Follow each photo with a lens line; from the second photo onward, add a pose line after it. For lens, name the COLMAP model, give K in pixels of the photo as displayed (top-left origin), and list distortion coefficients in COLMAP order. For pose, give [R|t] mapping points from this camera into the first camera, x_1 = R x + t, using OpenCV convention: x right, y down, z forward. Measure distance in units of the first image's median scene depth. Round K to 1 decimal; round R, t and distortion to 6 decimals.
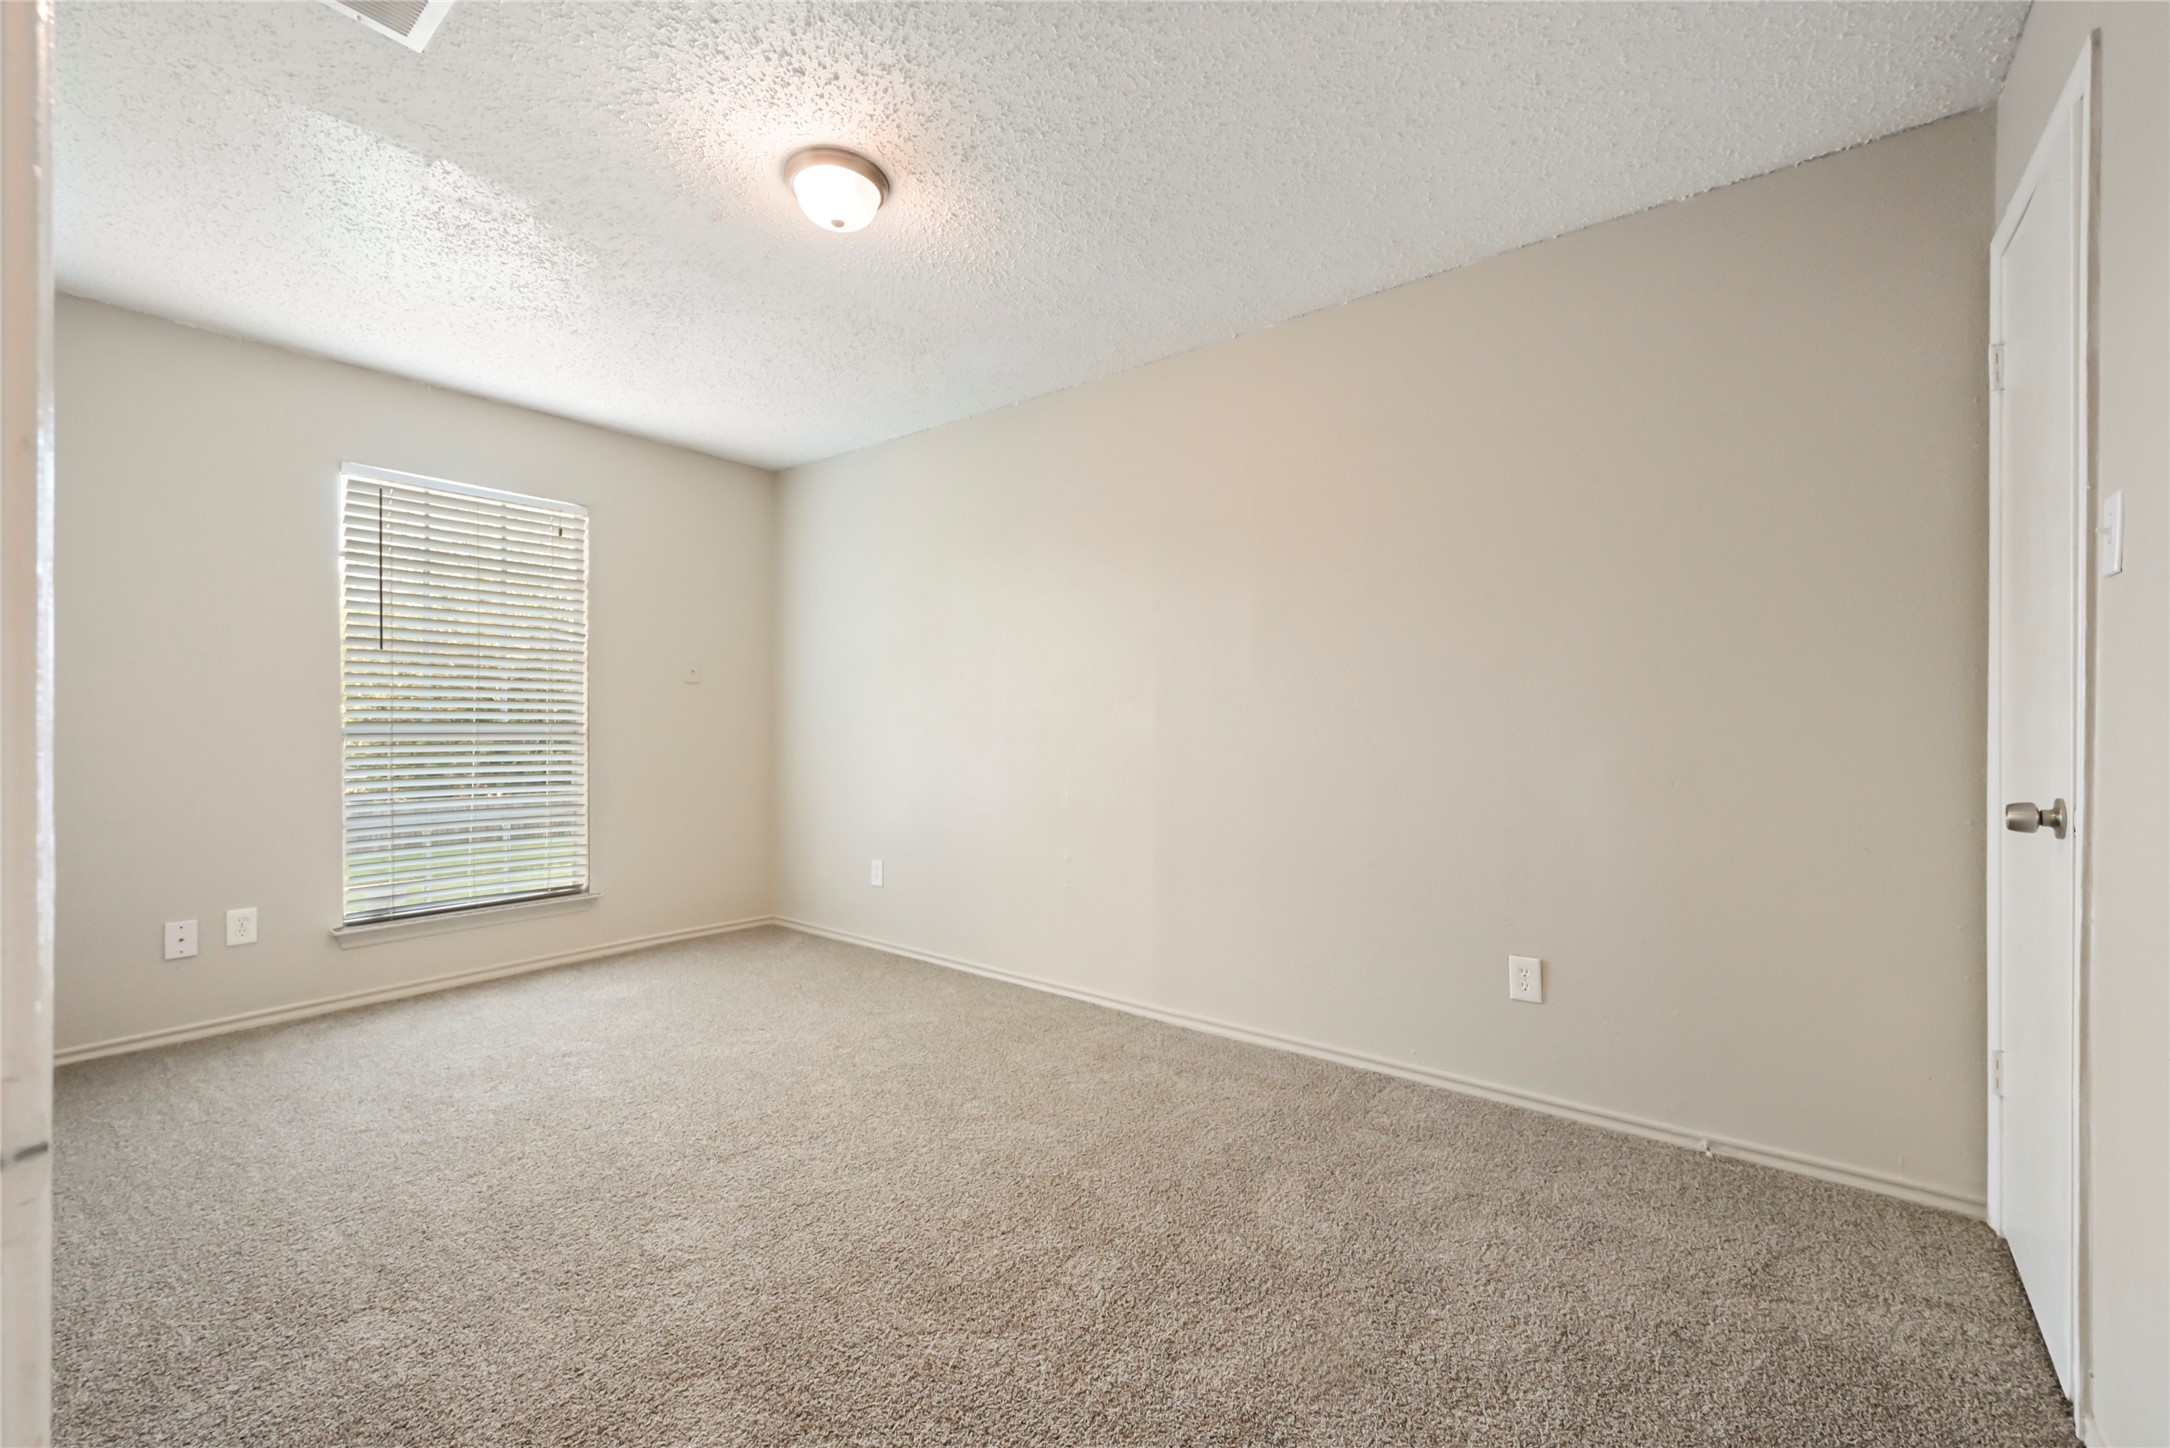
lens RADIAL K [[889.5, 0, 1086.0], [0, 889.5, 723.8], [0, 0, 1]] dist [-0.001614, -0.000149]
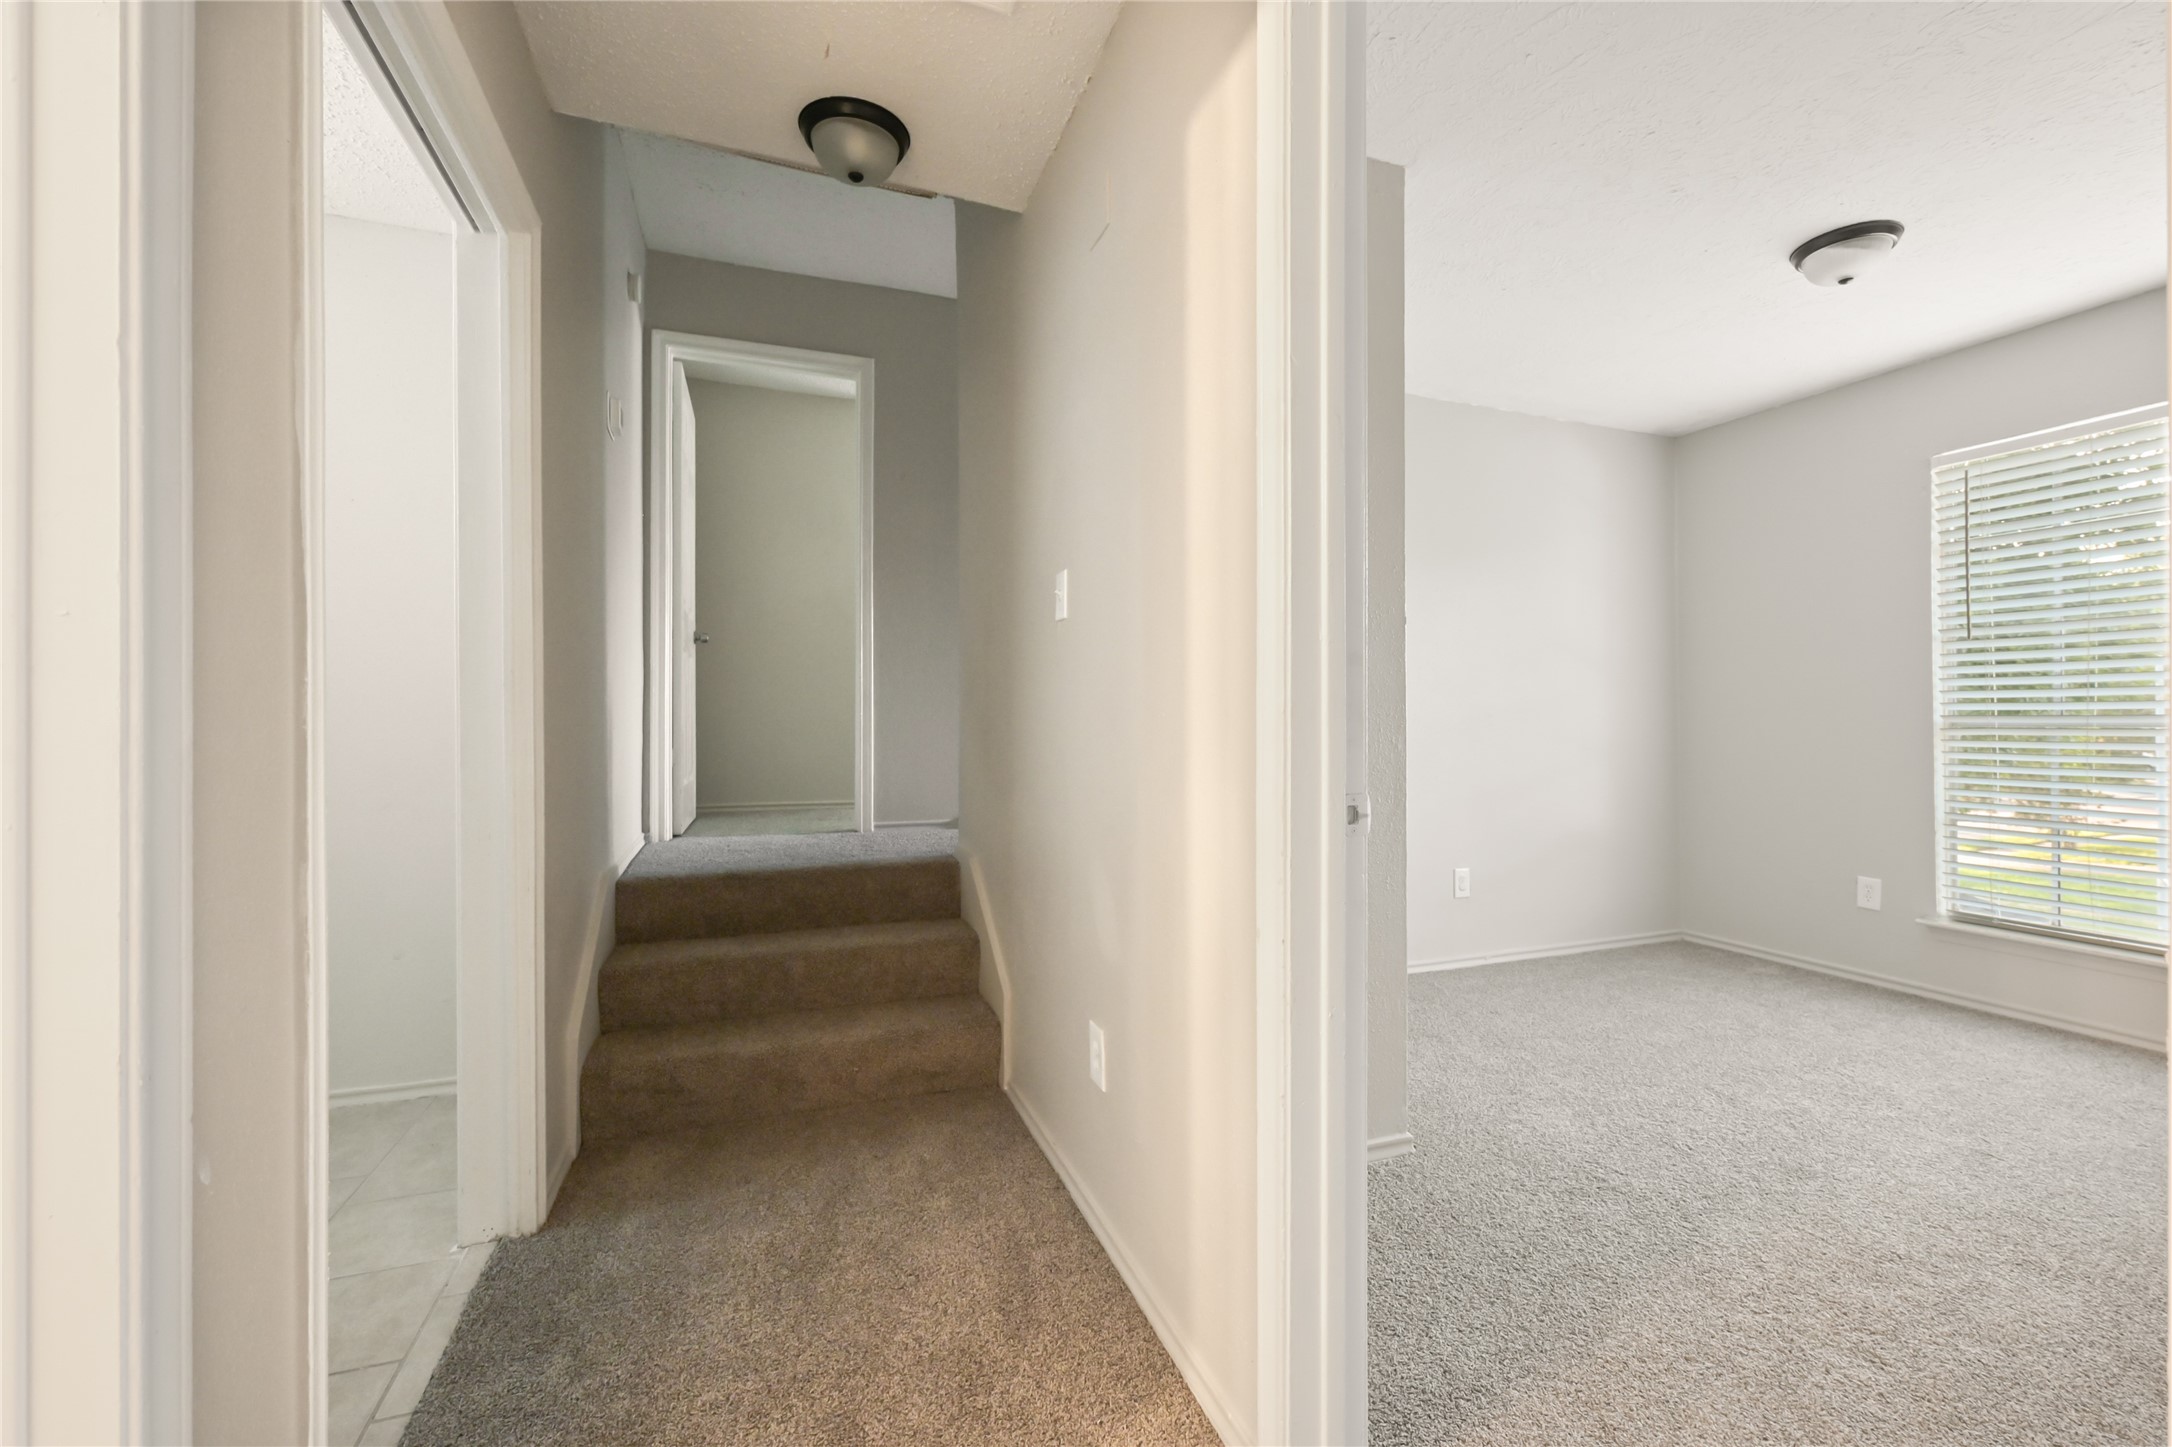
lens RADIAL K [[890.3, 0, 1087.4], [0, 890.3, 717.2], [0, 0, 1]] dist [-0.001614, -0.000149]
pose [[-0.533630, 0.003825, -0.845710, 0.518677], [0.003938, 0.999990, 0.002038, -0.003593], [0.845709, -0.002243, -0.533639, 0.717712]]
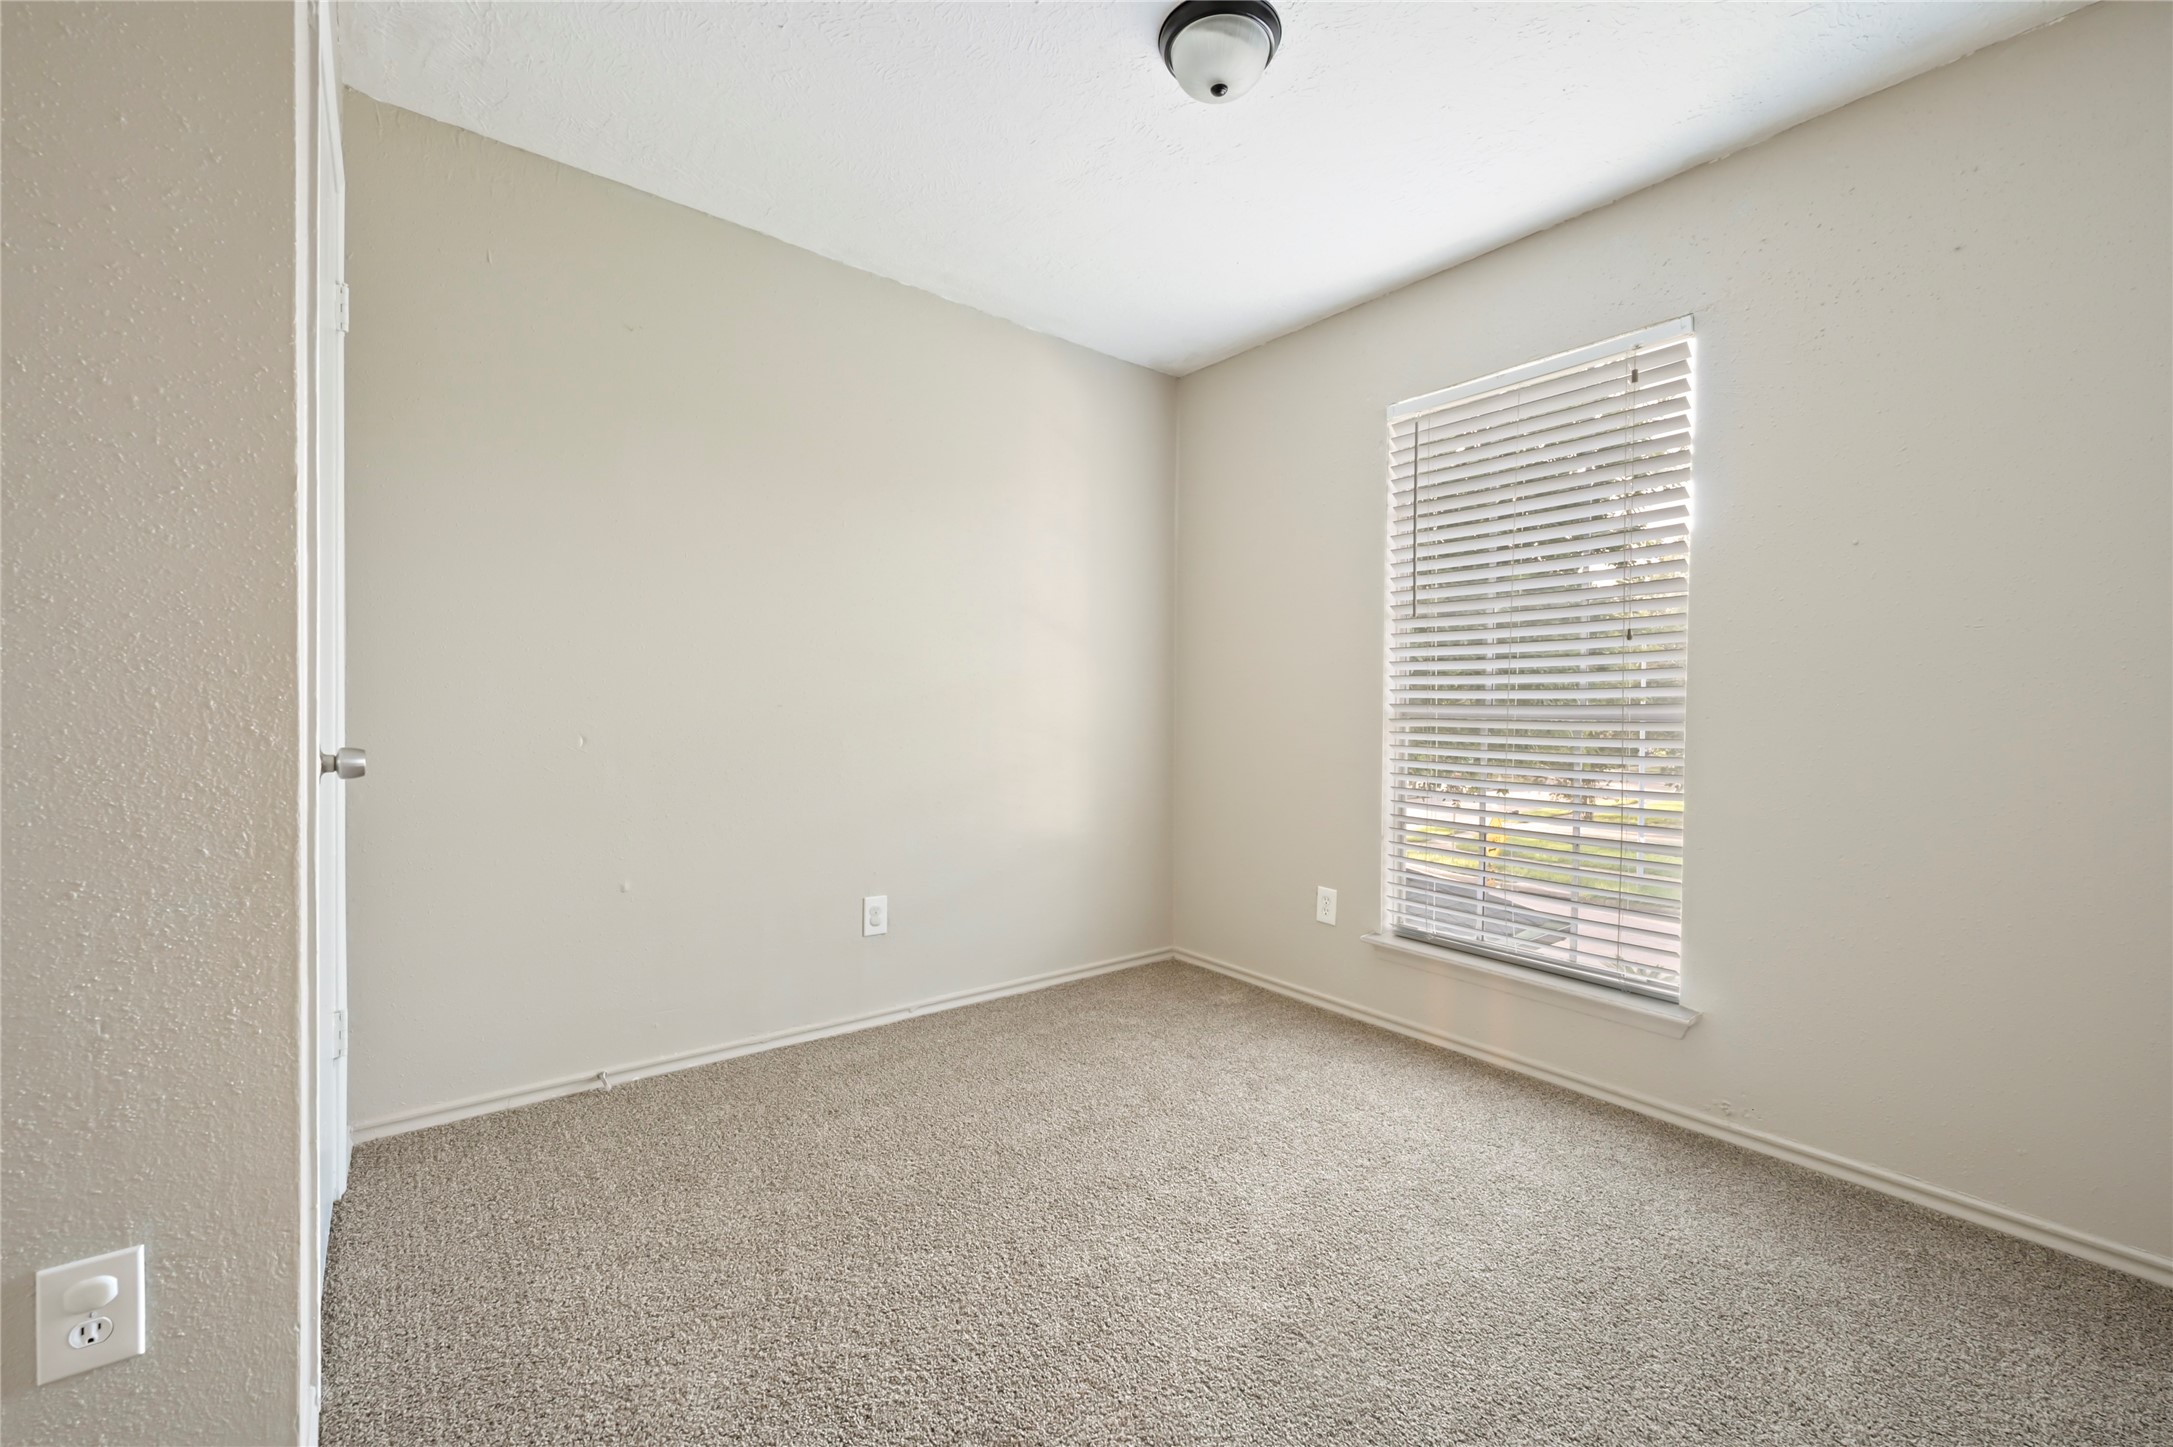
lens RADIAL K [[890.7, 0, 1084.4], [0, 890.7, 717.9], [0, 0, 1]] dist [-0.001614, -0.000149]
pose [[-0.256470, 0.021148, -0.966321, 0.079273], [-0.011334, 0.999626, 0.024885, -0.004596], [0.966486, 0.017335, -0.256135, 0.933373]]
